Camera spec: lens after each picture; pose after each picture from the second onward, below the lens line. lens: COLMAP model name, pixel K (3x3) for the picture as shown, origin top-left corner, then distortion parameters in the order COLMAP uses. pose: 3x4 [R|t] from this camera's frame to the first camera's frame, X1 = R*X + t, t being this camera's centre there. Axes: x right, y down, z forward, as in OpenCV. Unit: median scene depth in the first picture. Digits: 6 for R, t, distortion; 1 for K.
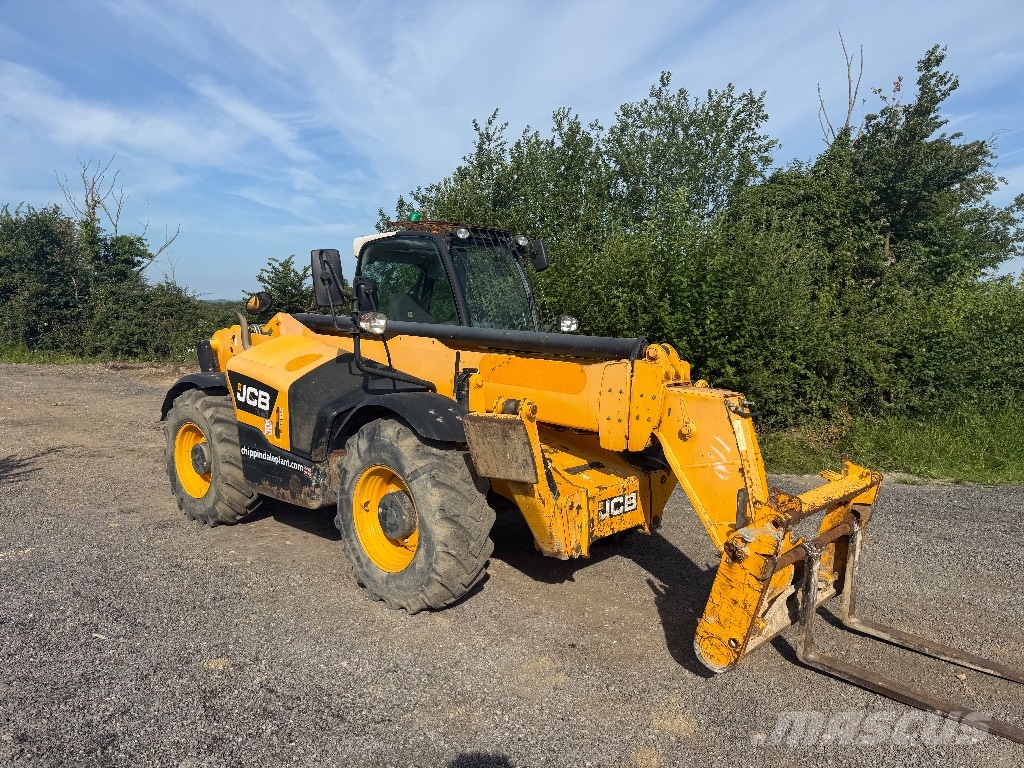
lens RADIAL K [[837.4, 0, 512.0], [0, 837.4, 384.0], [0, 0, 1]] dist [-0.002694, -0.039670]
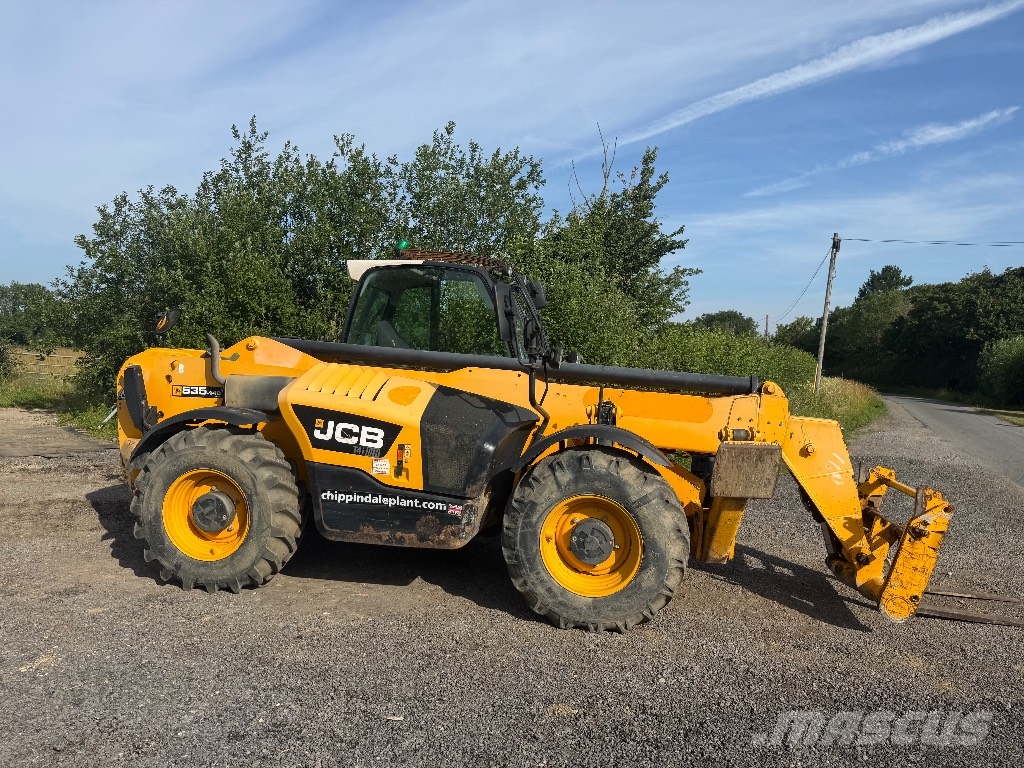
lens RADIAL K [[816.7, 0, 512.0], [0, 816.7, 384.0], [0, 0, 1]] dist [0.155193, -0.458944]
pose [[0.797058, 0.003734, 0.603891, -0.730711], [0.011219, 0.999717, -0.020989, -0.018355], [-0.603798, 0.023505, 0.796791, 0.199946]]
